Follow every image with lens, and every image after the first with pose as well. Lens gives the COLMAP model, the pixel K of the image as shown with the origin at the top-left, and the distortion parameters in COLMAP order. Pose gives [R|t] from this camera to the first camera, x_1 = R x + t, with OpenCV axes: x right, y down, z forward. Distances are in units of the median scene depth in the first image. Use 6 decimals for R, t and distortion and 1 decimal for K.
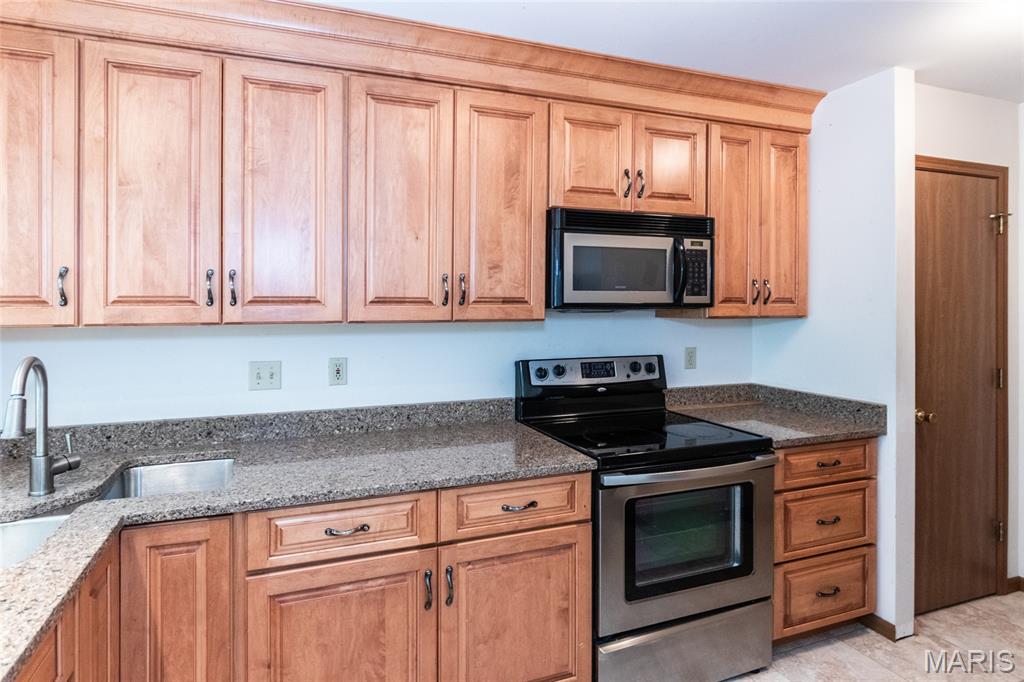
lens RADIAL K [[585.2, 0, 513.4], [0, 585.2, 288.2], [0, 0, 1]] dist [0.001986, -0.010134]
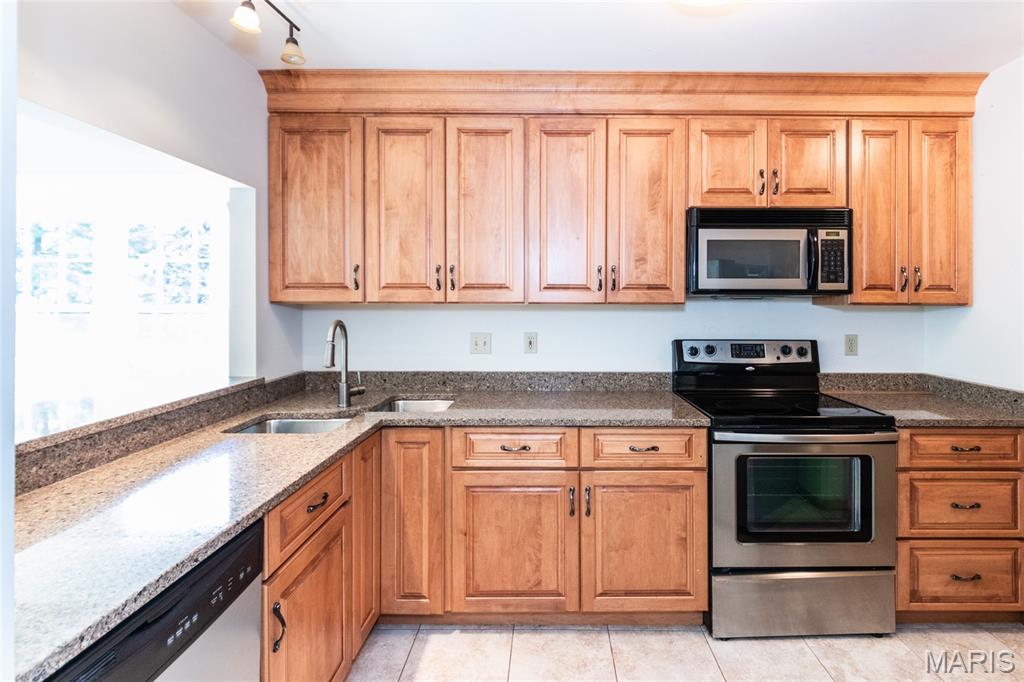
lens RADIAL K [[585.2, 0, 513.4], [0, 585.2, 288.2], [0, 0, 1]] dist [0.001986, -0.010134]
pose [[0.907588, 0.000807, -0.419862, 0.254207], [0.000825, 0.999993, 0.003705, 0.019991], [0.419862, -0.003708, 0.907580, -0.232695]]
